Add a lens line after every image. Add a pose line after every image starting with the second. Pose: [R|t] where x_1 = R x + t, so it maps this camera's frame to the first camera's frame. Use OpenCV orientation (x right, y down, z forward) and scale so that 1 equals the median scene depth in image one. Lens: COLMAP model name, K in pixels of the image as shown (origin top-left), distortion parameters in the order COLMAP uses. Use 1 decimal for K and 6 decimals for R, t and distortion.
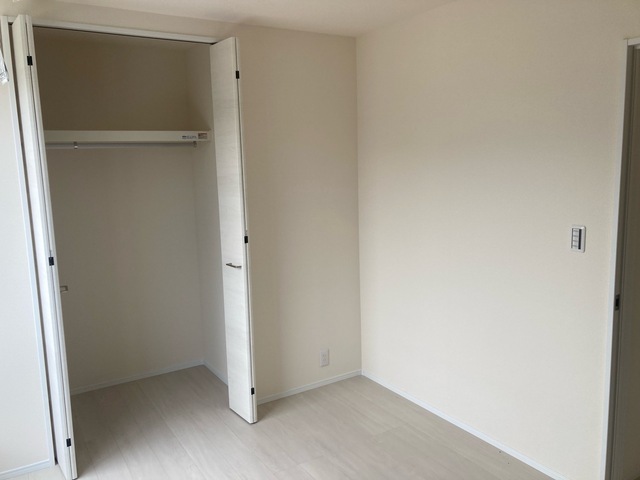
lens RADIAL K [[524.3, 0, 320.0], [0, 524.3, 240.0], [0, 0, 1]] dist [0.060125, -0.056571]
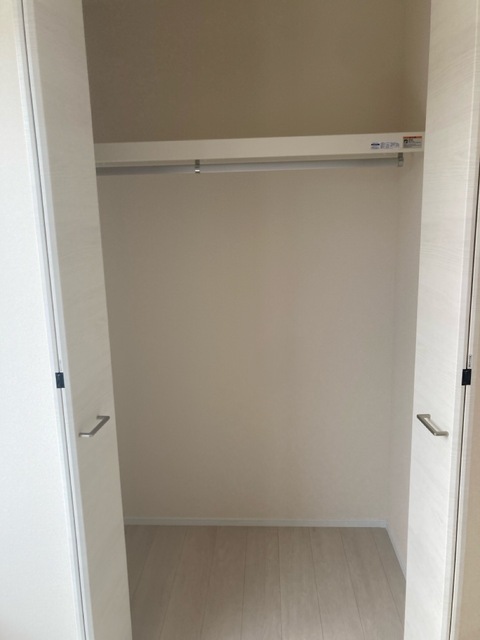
lens RADIAL K [[524.3, 0, 242.4], [0, 524.3, 309.6], [0, 0, 1]] dist [0.060125, -0.056571]
pose [[0.816089, 0.123308, -0.564619, -0.051315], [-0.088377, 0.992109, 0.088929, -0.072721], [0.571129, -0.022675, 0.820547, 0.520751]]
